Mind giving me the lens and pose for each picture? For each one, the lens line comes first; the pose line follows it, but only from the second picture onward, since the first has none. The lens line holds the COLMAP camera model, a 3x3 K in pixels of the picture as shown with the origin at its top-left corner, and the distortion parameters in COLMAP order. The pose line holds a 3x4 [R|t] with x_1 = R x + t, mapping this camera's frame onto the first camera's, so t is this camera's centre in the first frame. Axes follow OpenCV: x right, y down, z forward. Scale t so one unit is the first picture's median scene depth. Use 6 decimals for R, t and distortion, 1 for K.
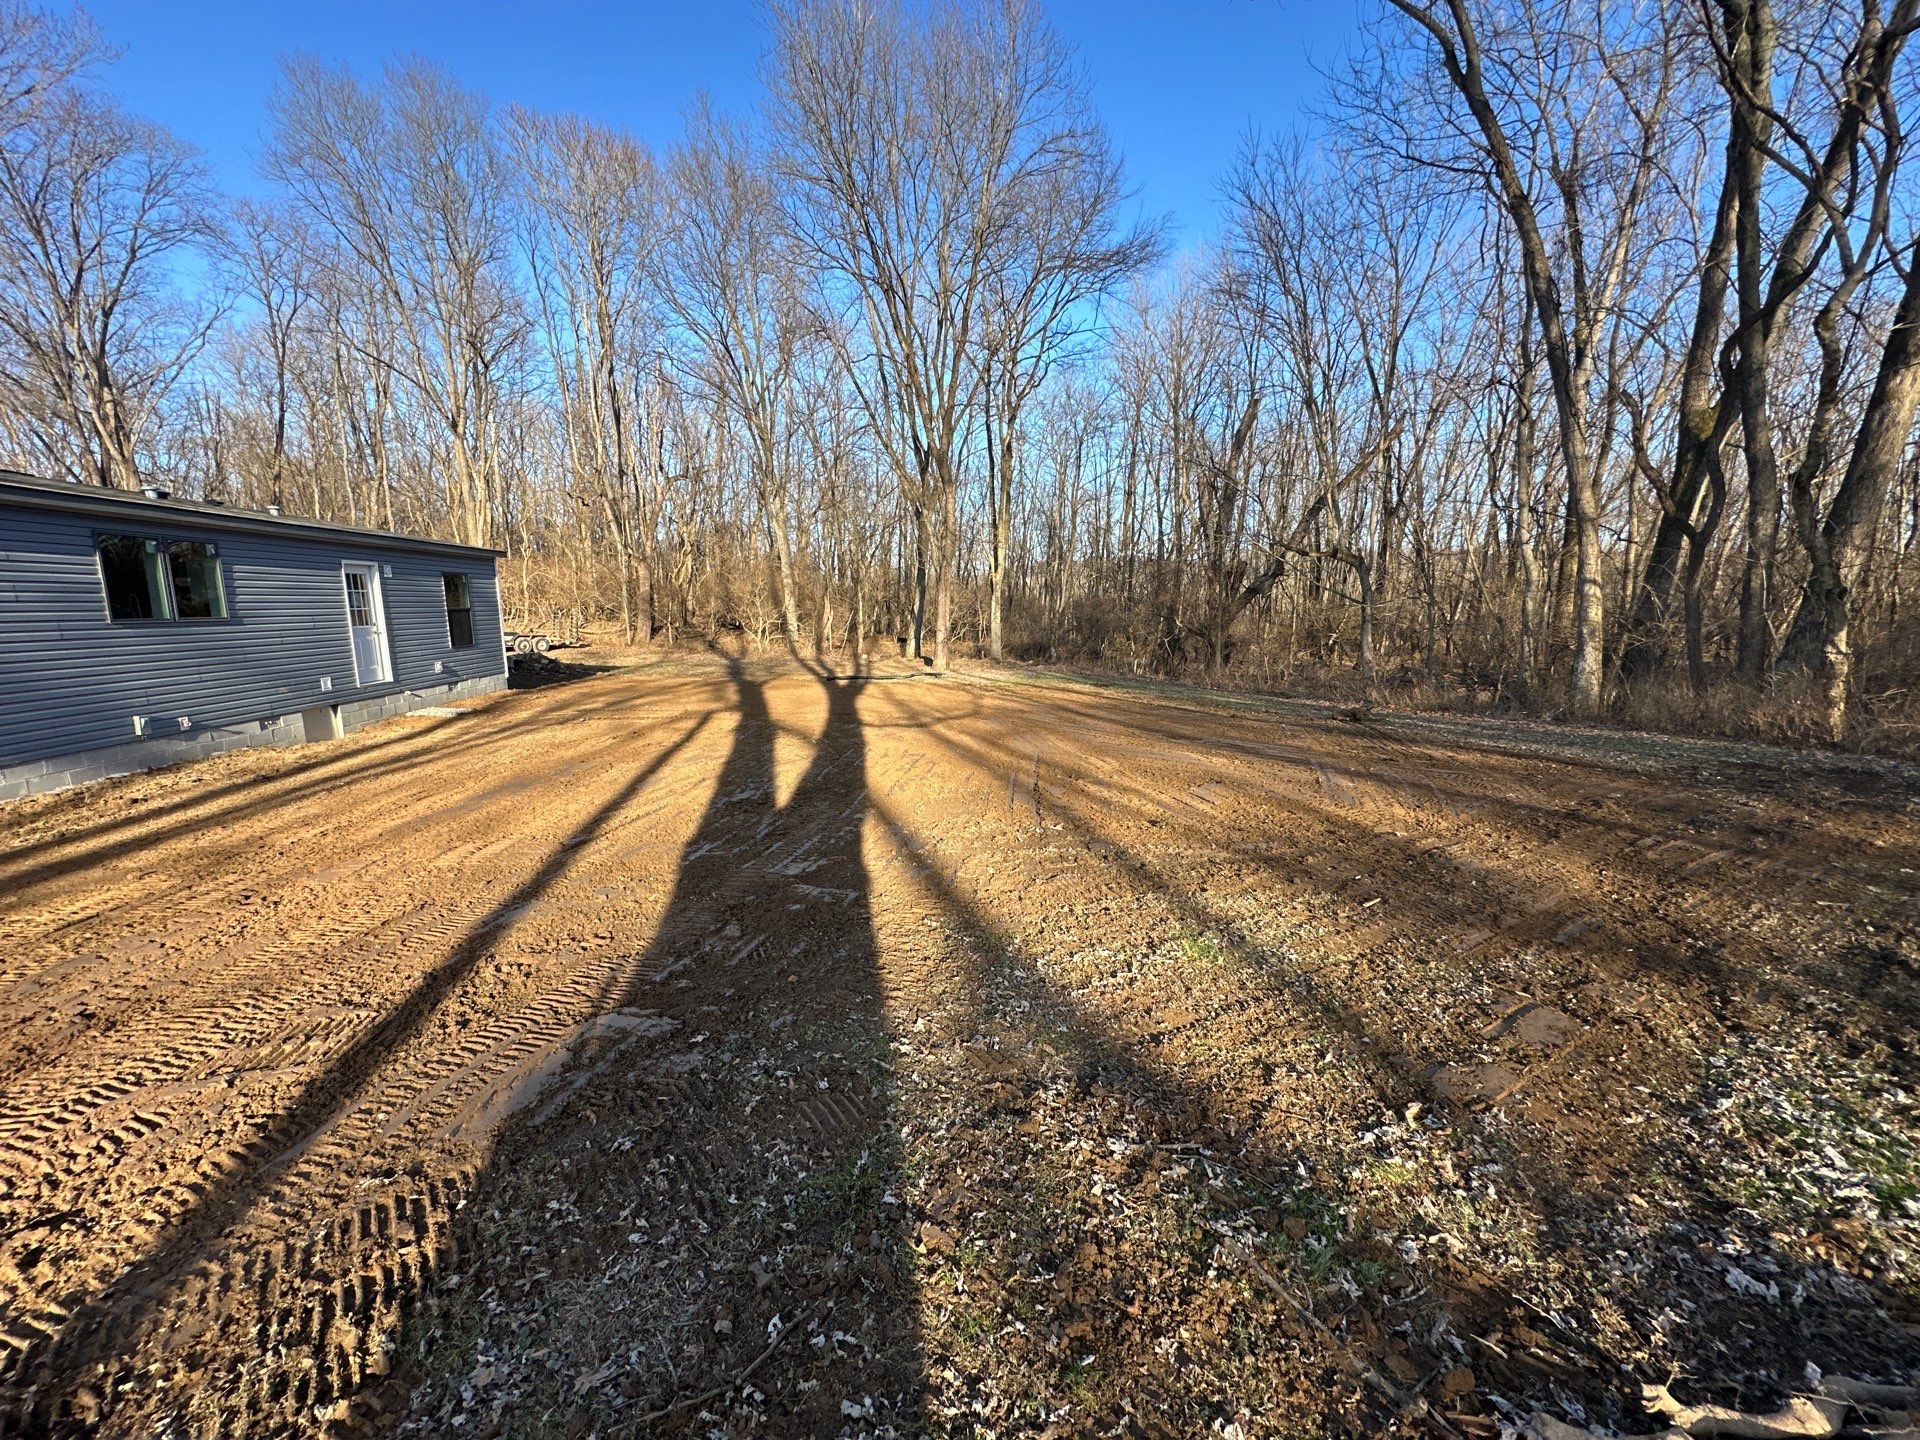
lens RADIAL K [[766.9, 0, 958.3], [0, 766.9, 725.4], [0, 0, 1]] dist [-0.003120, 0.000509]
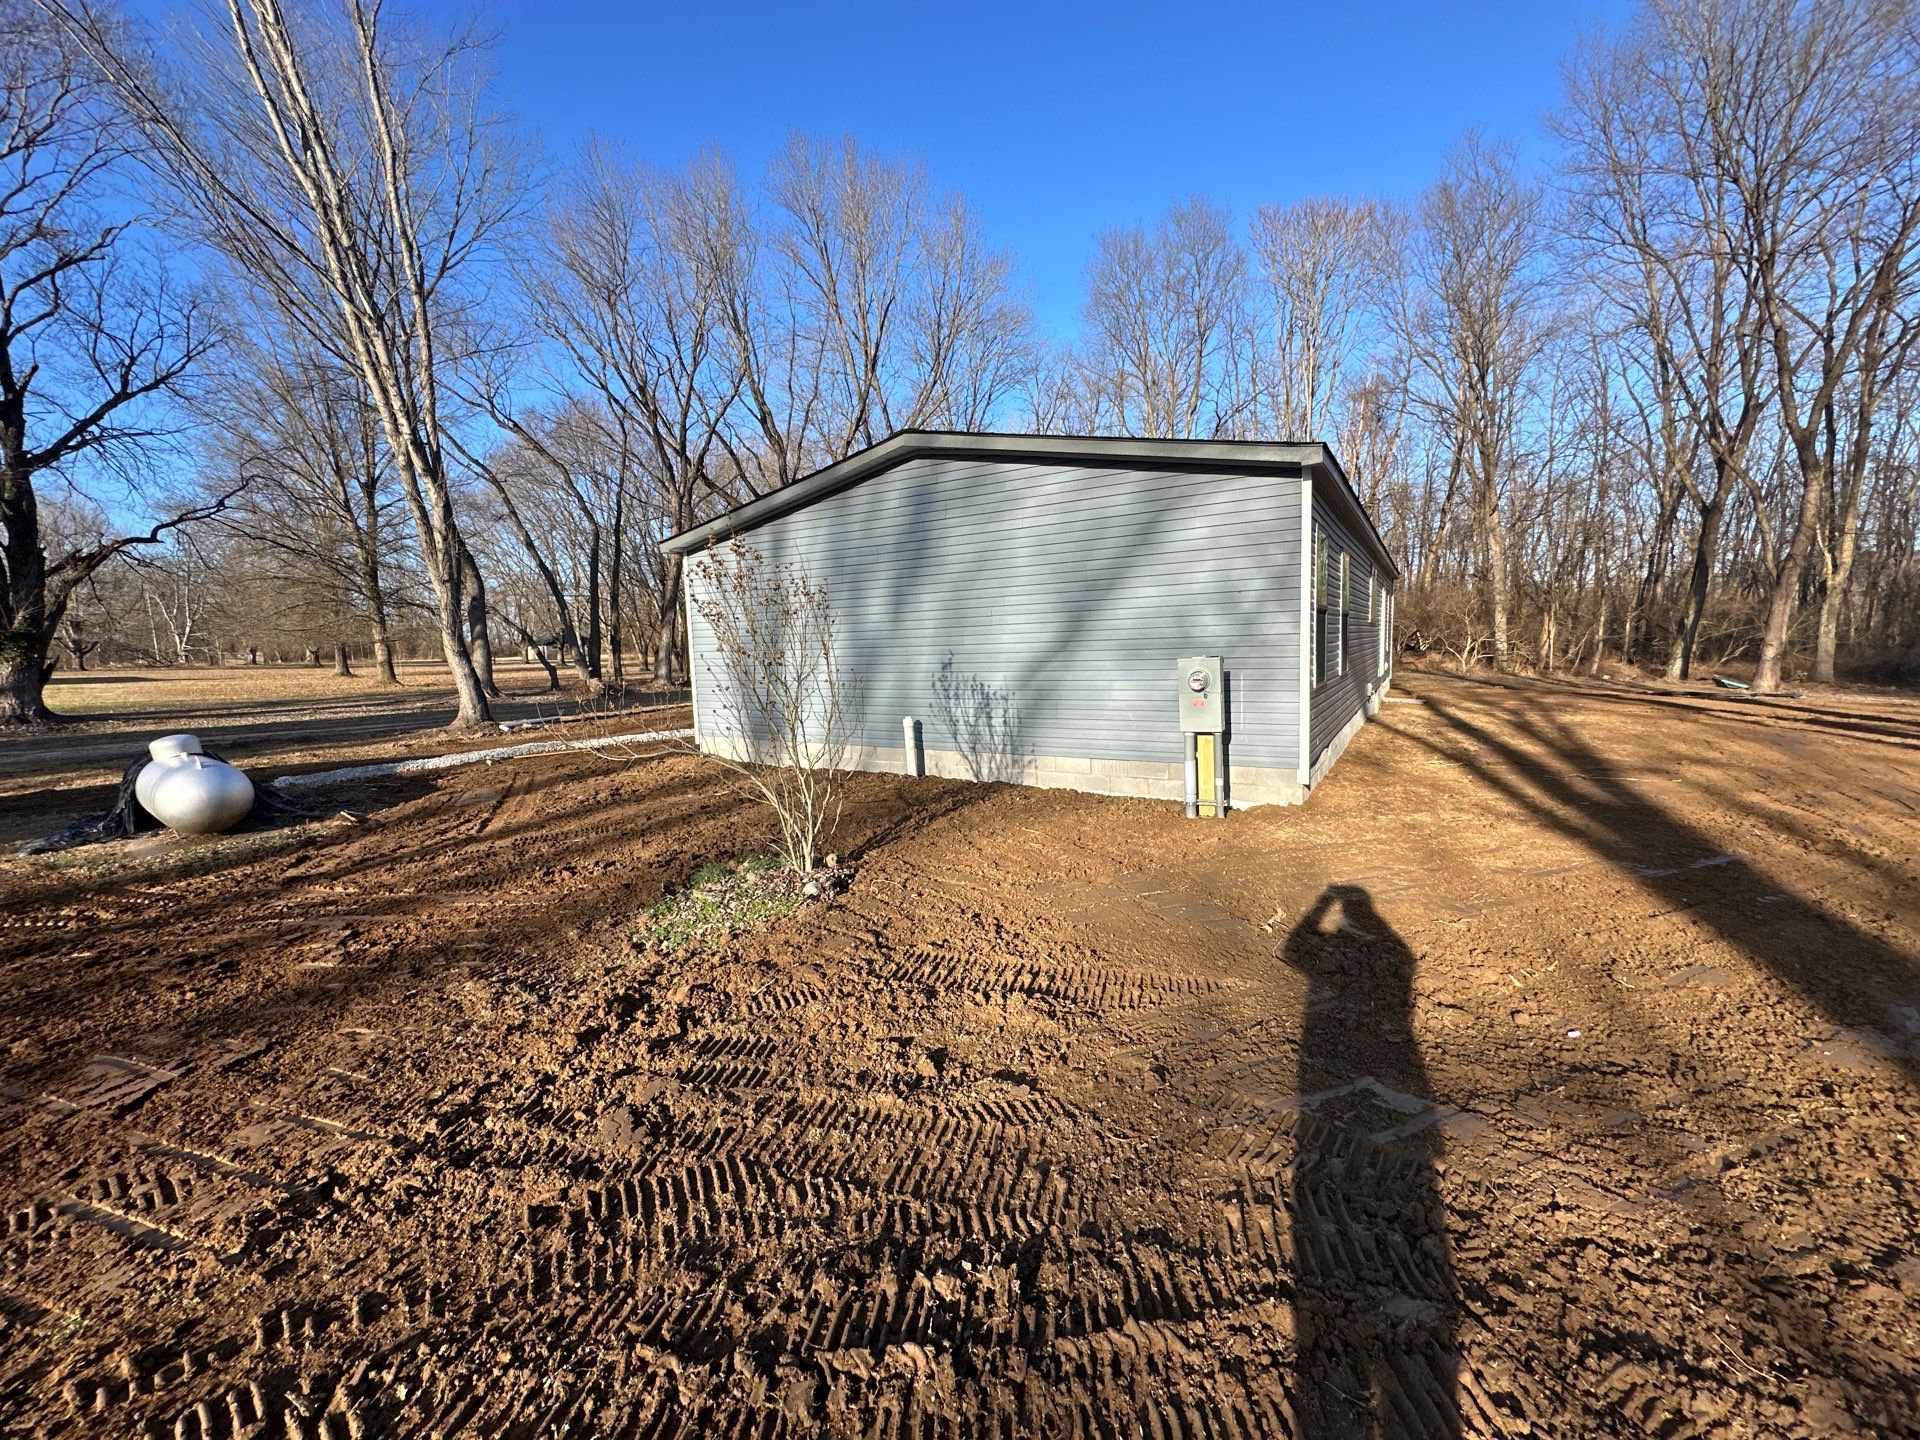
lens RADIAL K [[766.9, 0, 952.5], [0, 766.9, 724.0], [0, 0, 1]] dist [-0.003120, 0.000509]
pose [[0.791435, 0.049917, -0.609212, -0.463477], [-0.074948, 0.997064, -0.015670, 0.089045], [0.606642, 0.058061, 0.792852, -0.413114]]
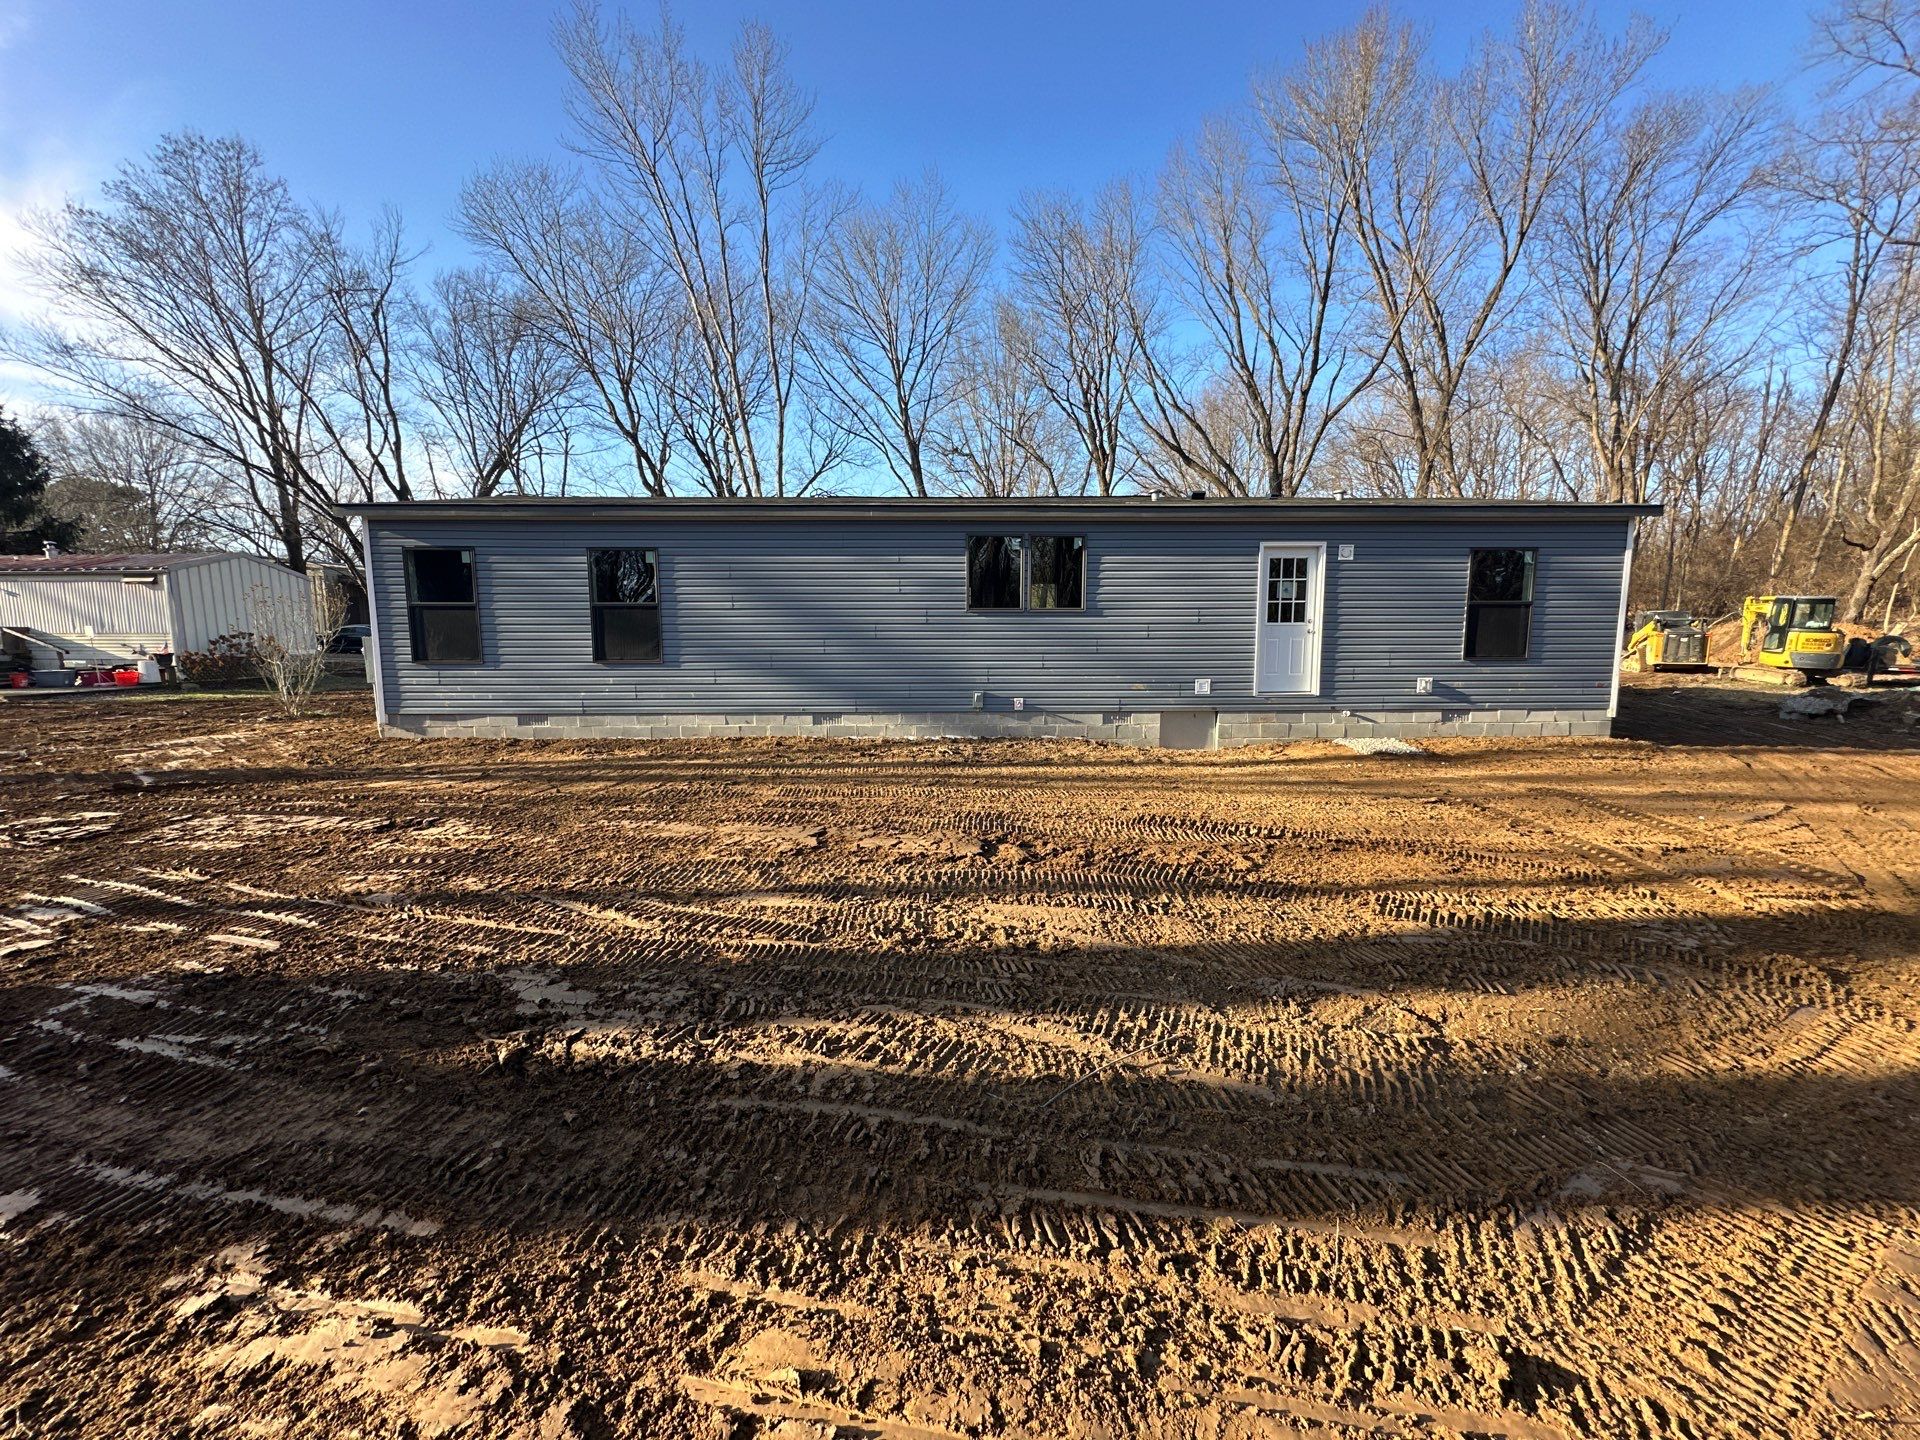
lens RADIAL K [[766.9, 0, 962.5], [0, 766.9, 722.0], [0, 0, 1]] dist [-0.003120, 0.000509]
pose [[-0.075958, 0.133884, -0.988082, 0.053414], [-0.155938, 0.977156, 0.144391, -0.077639], [0.984842, 0.165047, -0.053345, 0.616885]]
